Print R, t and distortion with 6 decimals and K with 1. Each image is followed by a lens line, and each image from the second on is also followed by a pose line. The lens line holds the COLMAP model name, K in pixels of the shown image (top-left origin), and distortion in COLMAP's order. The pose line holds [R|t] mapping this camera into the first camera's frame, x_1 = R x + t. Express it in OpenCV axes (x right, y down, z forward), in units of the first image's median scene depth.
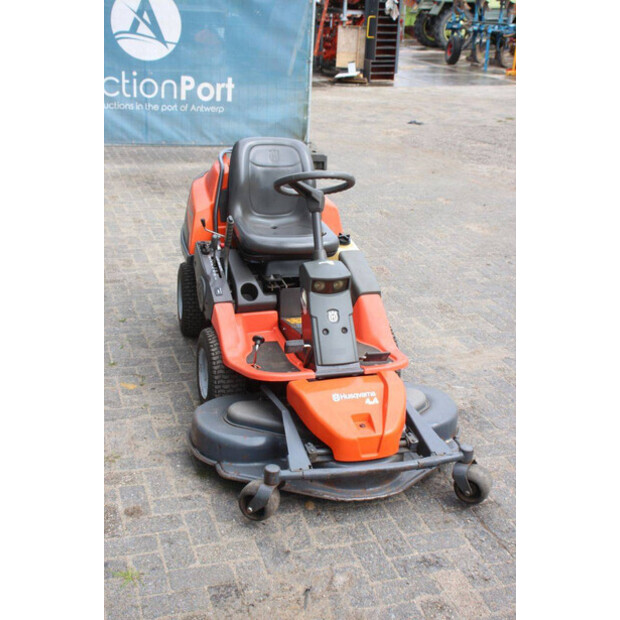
lens RADIAL K [[783.7, 0, 311.1], [0, 783.7, 339.3], [0, 0, 1]] dist [0.013025, 0.210354]
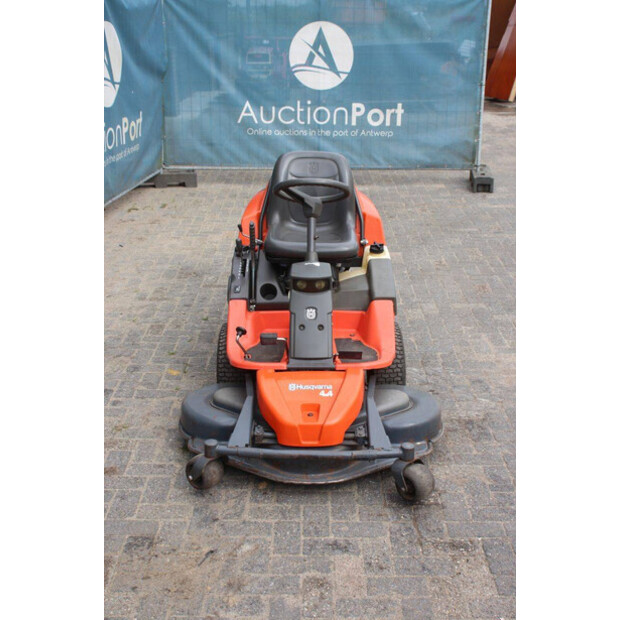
lens RADIAL K [[783.7, 0, 311.1], [0, 783.7, 339.3], [0, 0, 1]] dist [0.013025, 0.210354]
pose [[0.954461, 0.061886, -0.291848, 0.296288], [-0.072098, 0.997100, -0.024357, 0.027270], [0.289494, 0.044289, 0.956155, -0.015704]]
